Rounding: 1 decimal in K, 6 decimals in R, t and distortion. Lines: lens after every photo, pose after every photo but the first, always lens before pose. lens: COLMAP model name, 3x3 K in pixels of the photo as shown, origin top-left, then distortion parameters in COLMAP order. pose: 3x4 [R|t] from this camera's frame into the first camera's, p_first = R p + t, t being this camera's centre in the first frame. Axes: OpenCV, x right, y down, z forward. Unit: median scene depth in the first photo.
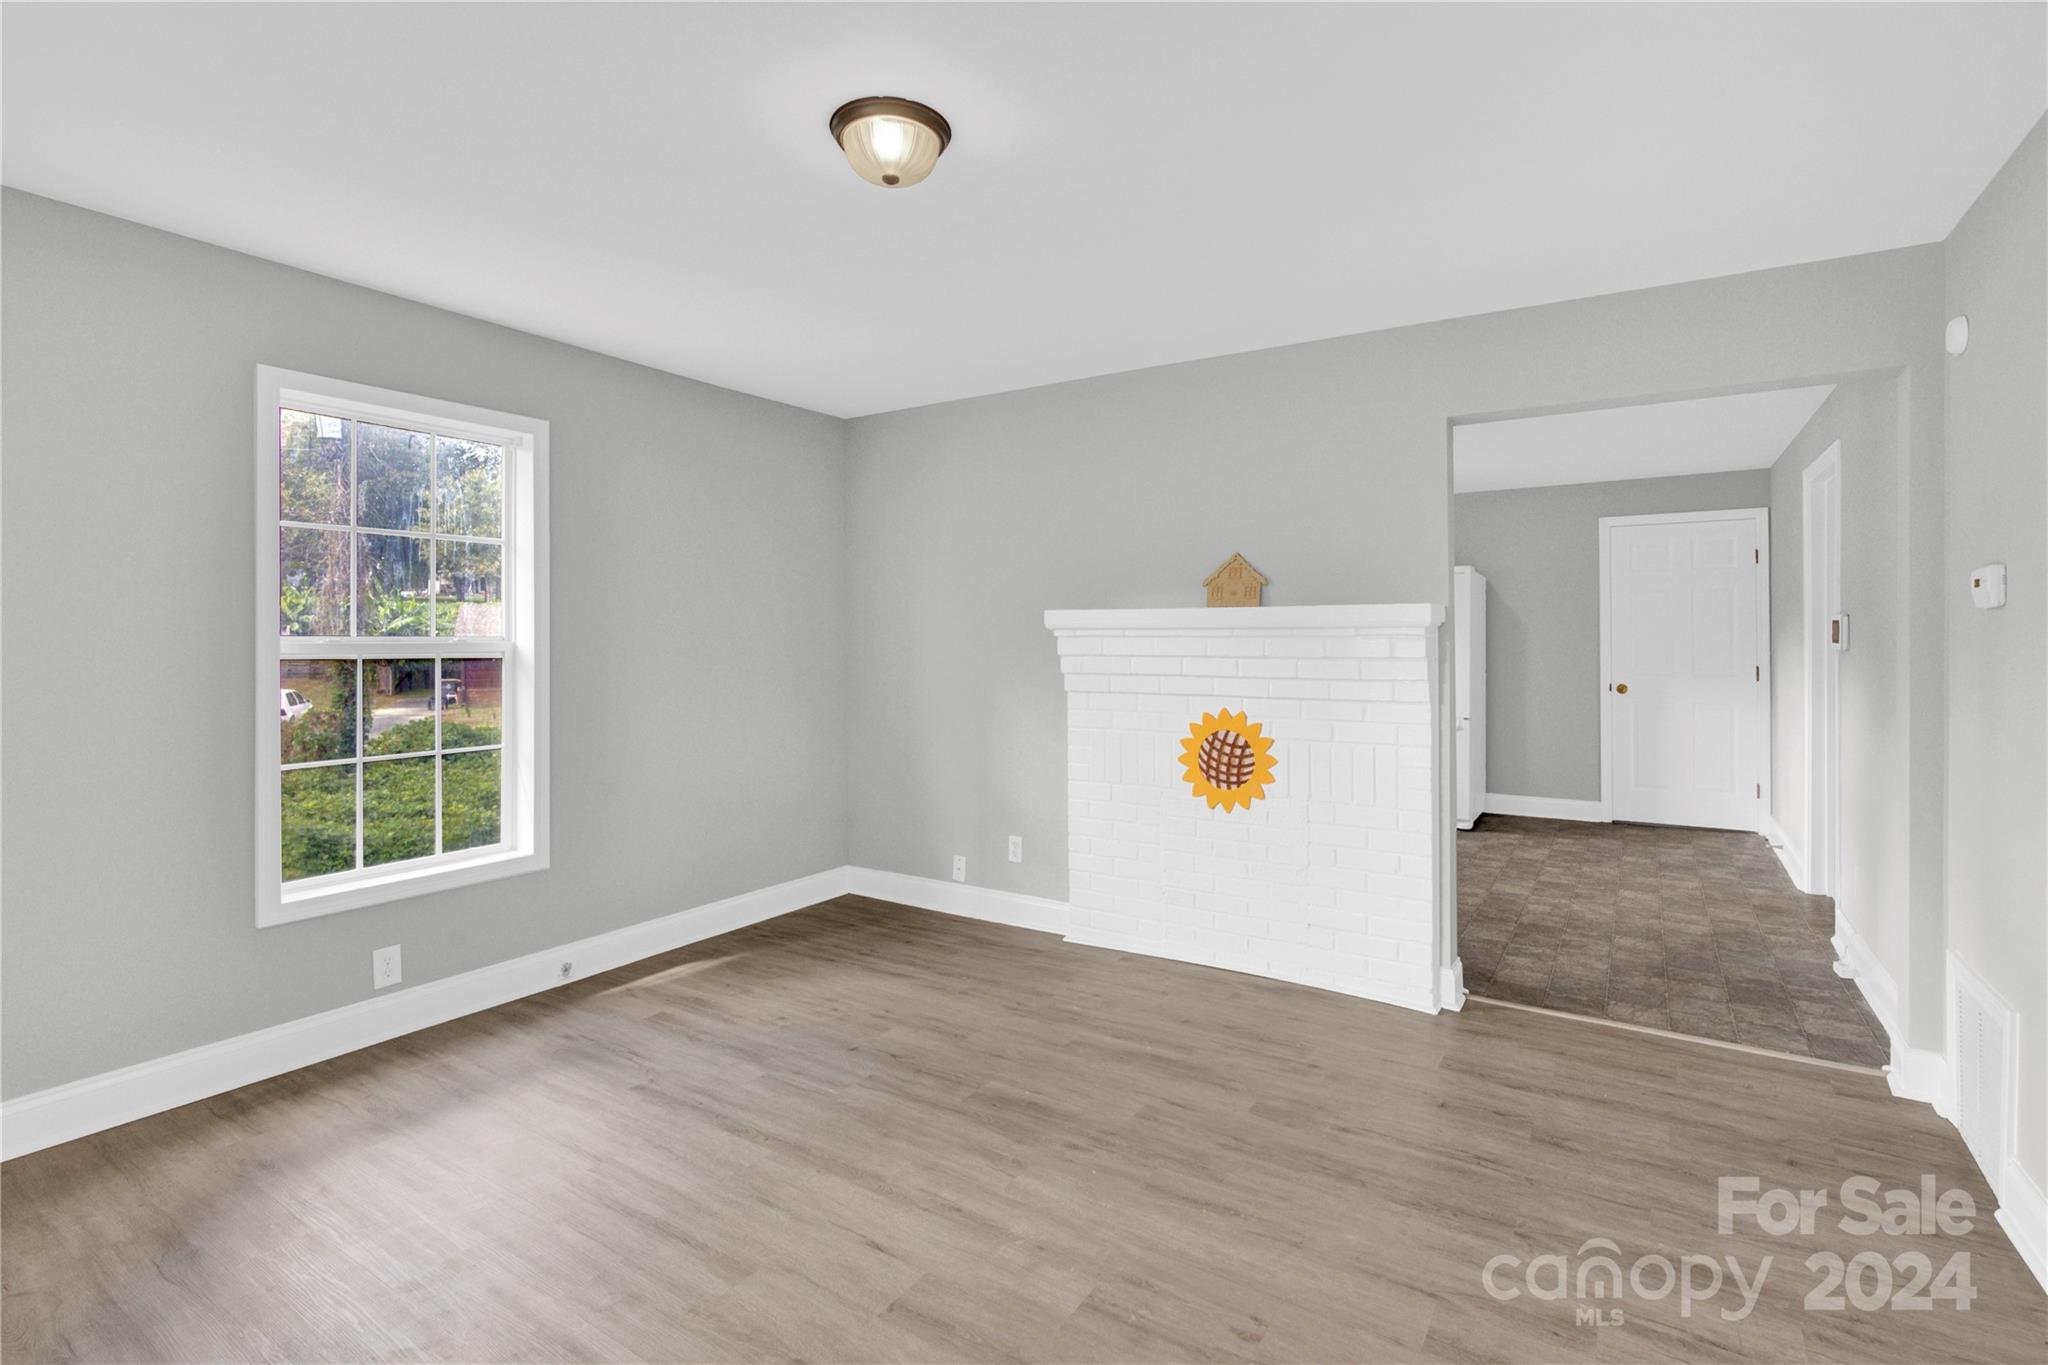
lens RADIAL K [[975.1, 0, 1035.8], [0, 975.1, 639.6], [0, 0, 1]] dist [-0.002285, 0.001205]
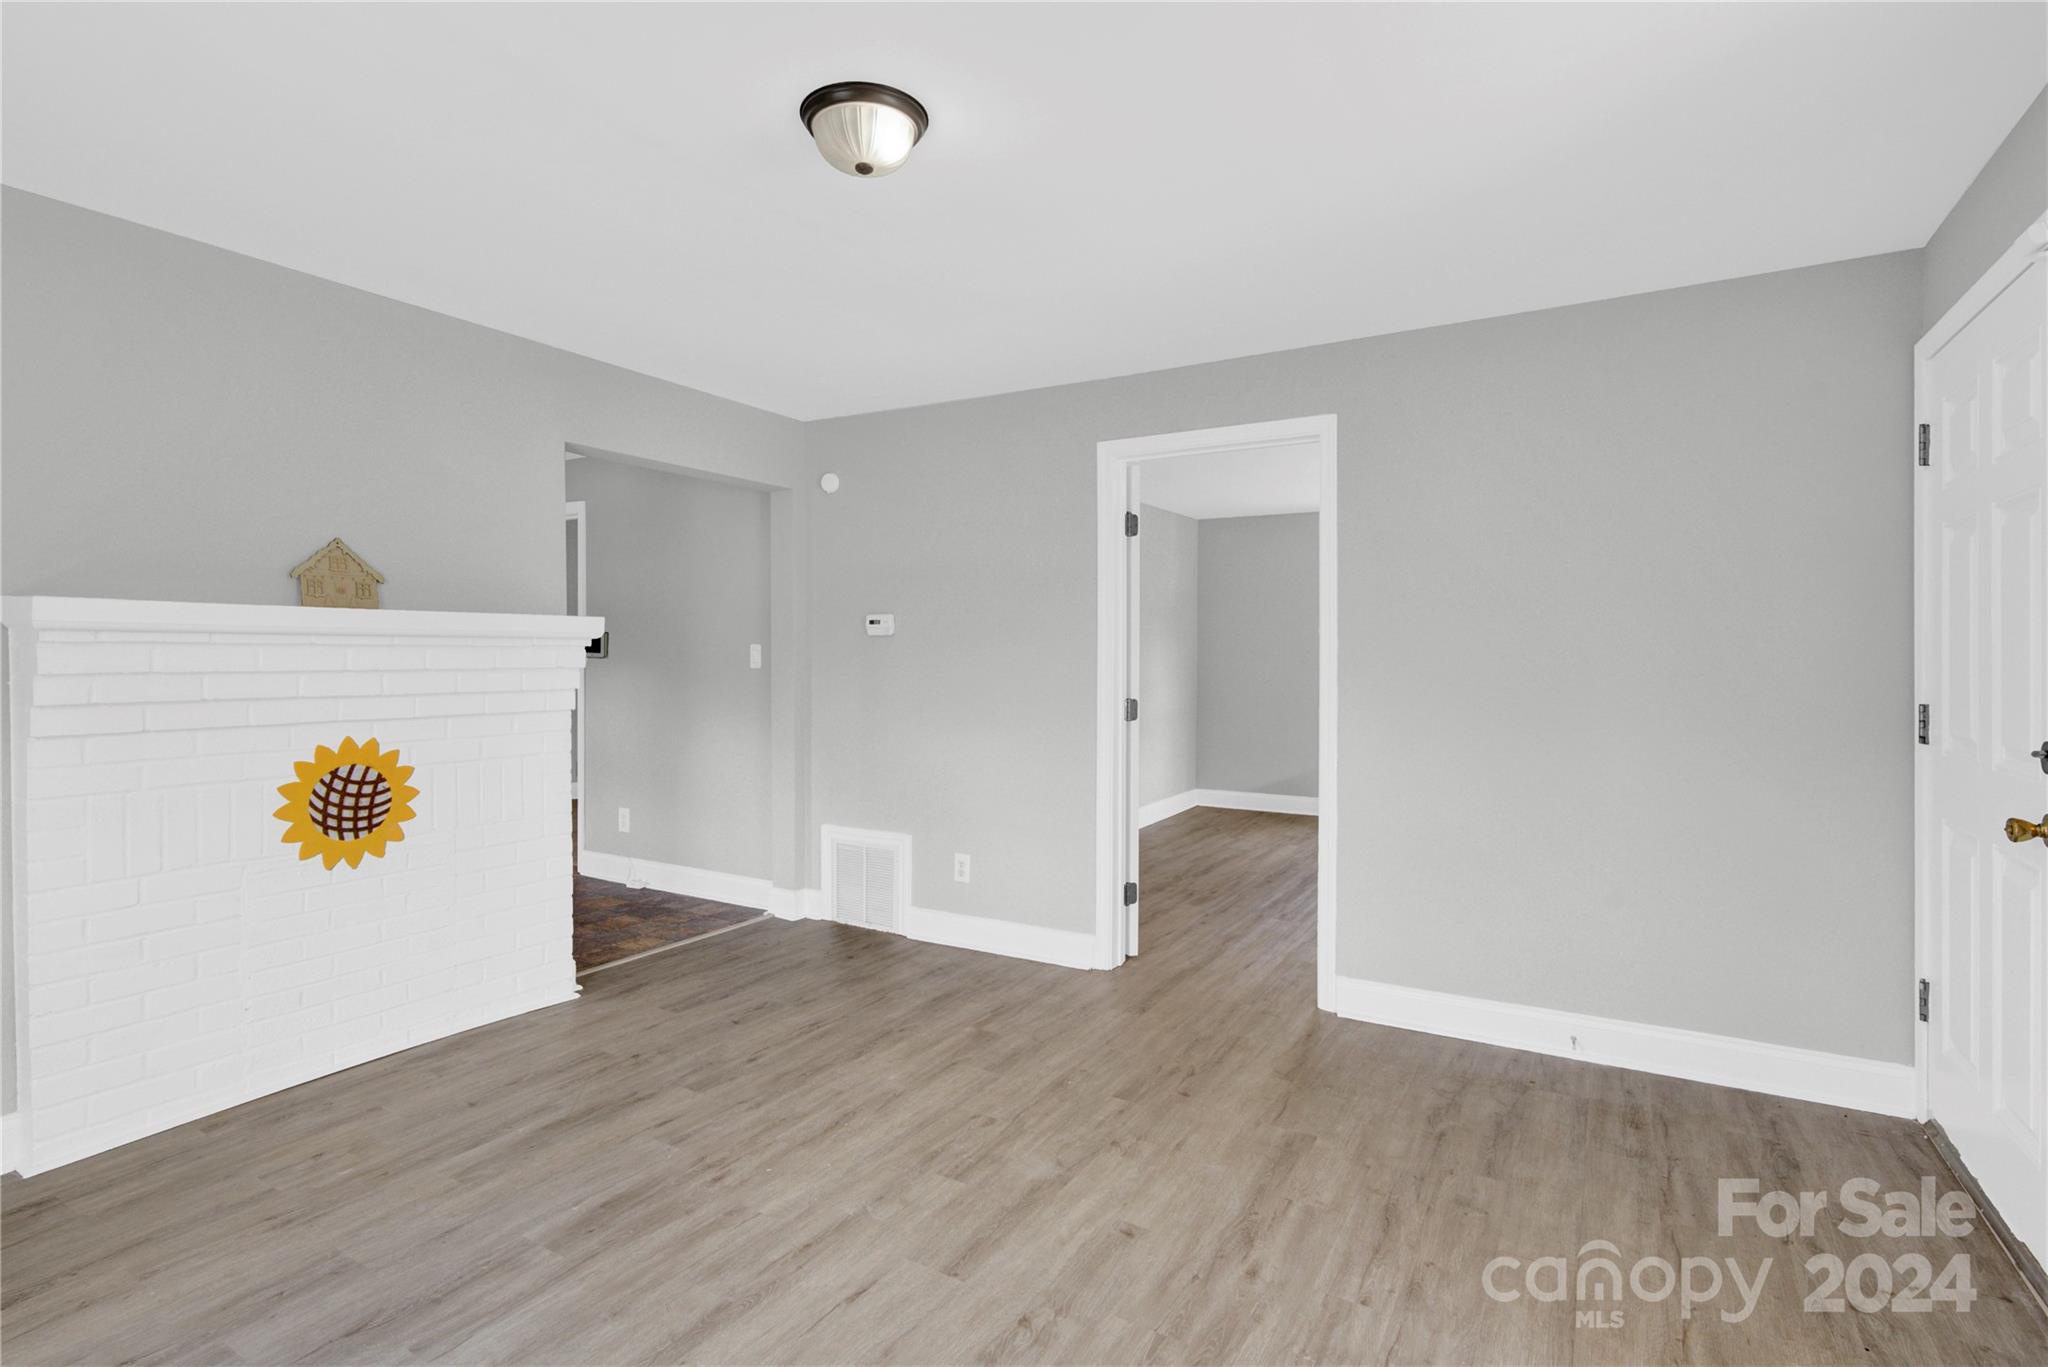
lens RADIAL K [[1002.1, 0, 1018.4], [0, 1002.1, 665.8], [0, 0, 1]] dist [0.001088, 0.000341]
pose [[-0.031274, -0.015256, 0.999394, -0.637554], [-0.006411, 0.999866, 0.015063, -0.002612], [-0.999490, -0.005936, -0.031368, 0.493099]]
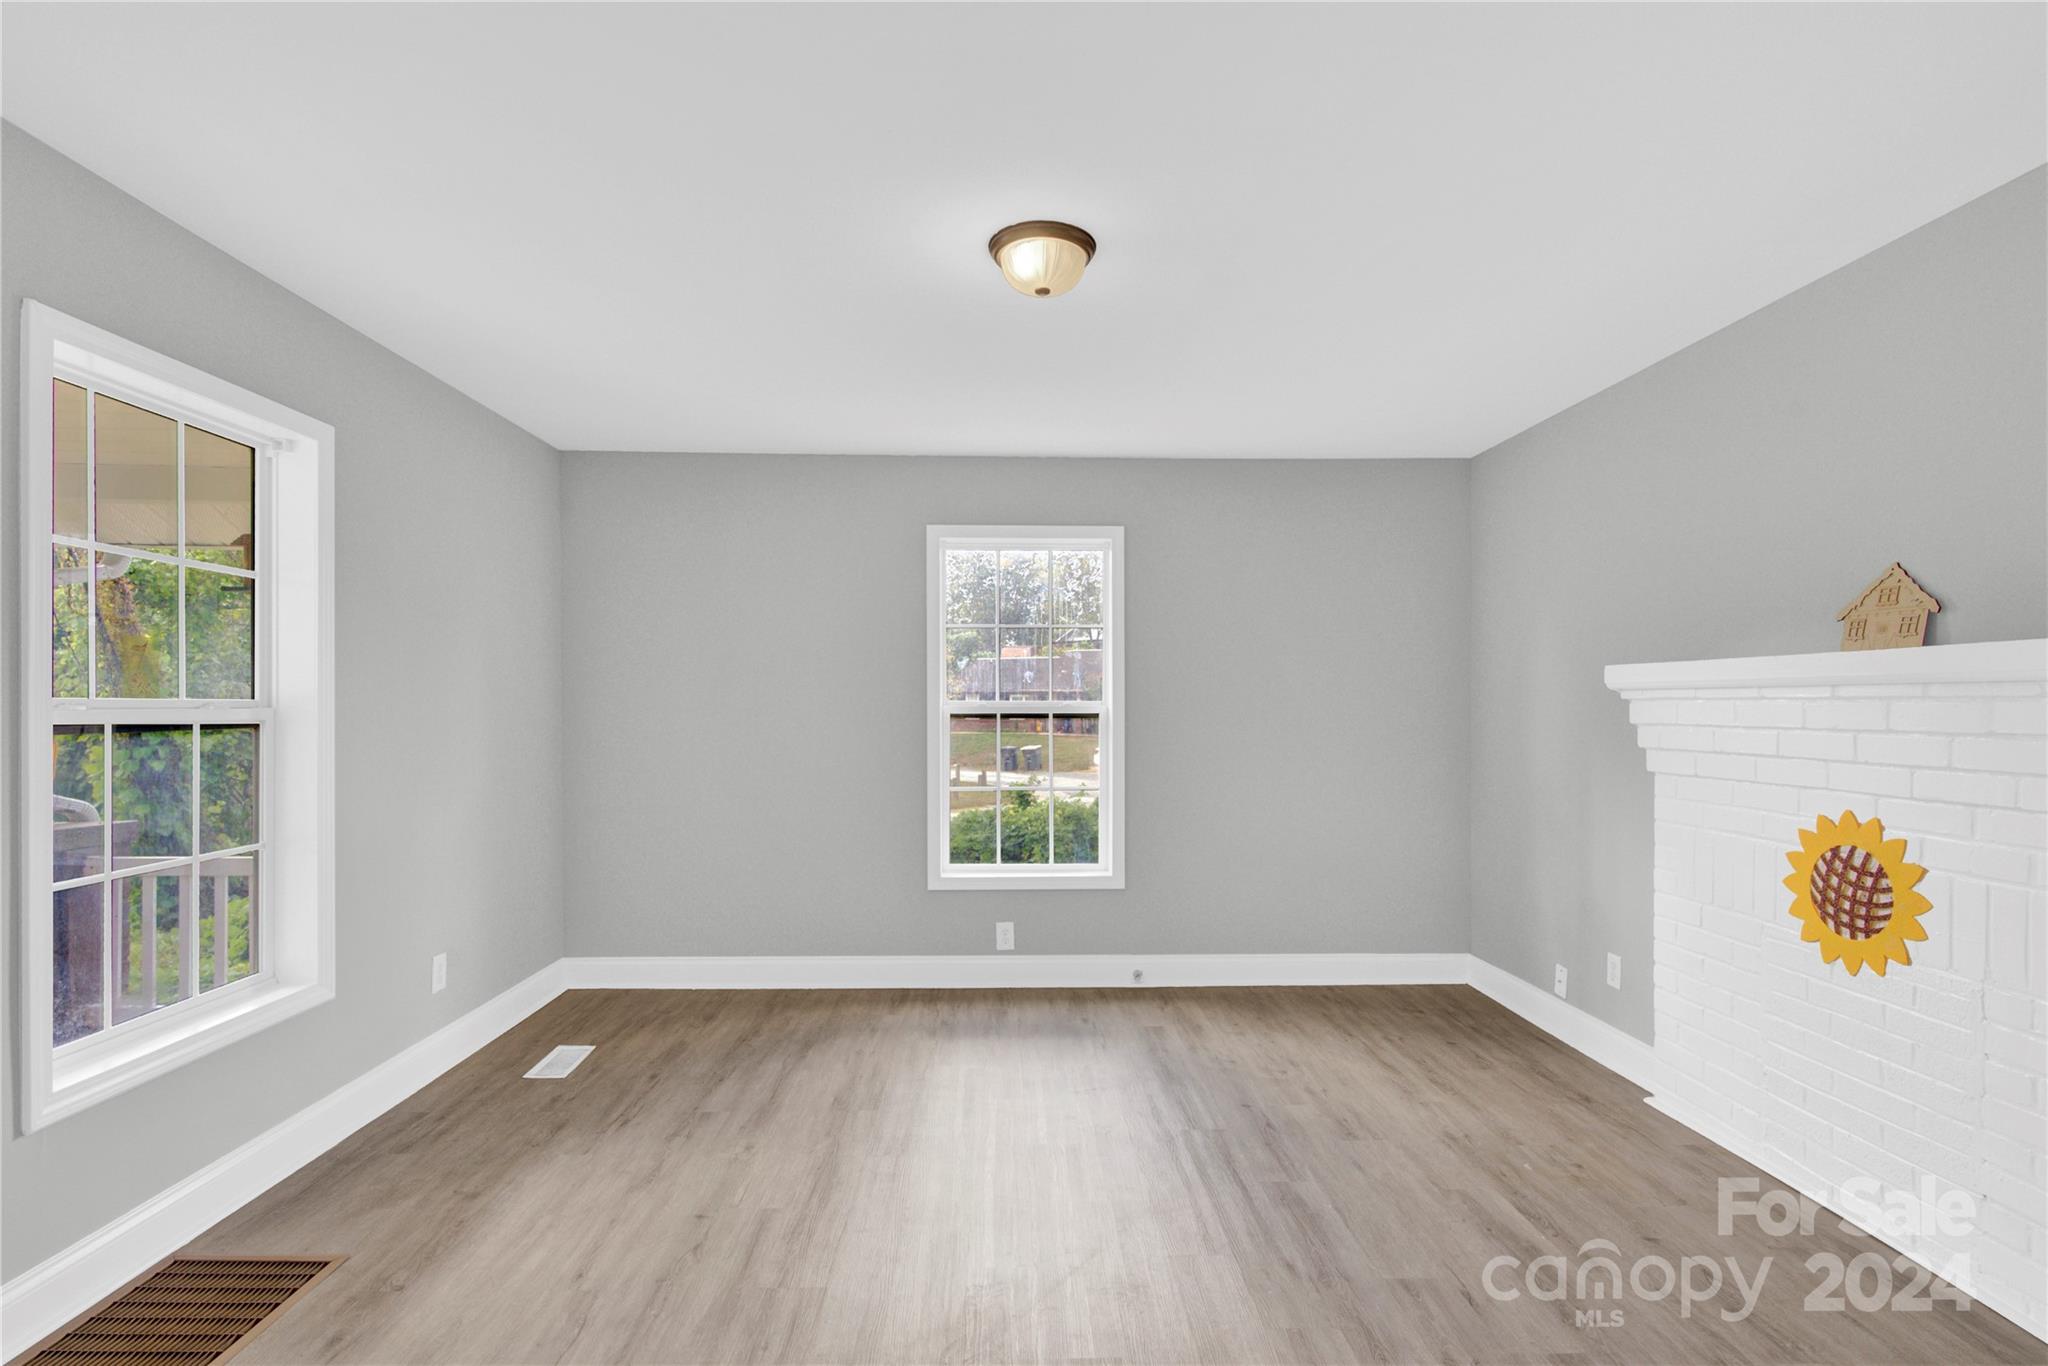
lens RADIAL K [[959.8, 0, 1002.6], [0, 959.8, 721.1], [0, 0, 1]] dist [-0.006306, -0.000088]
pose [[0.548723, 0.013854, -0.835889, 0.415692], [-0.001694, 0.999879, 0.015460, 0.003351], [0.836002, -0.007068, 0.548680, 0.199777]]
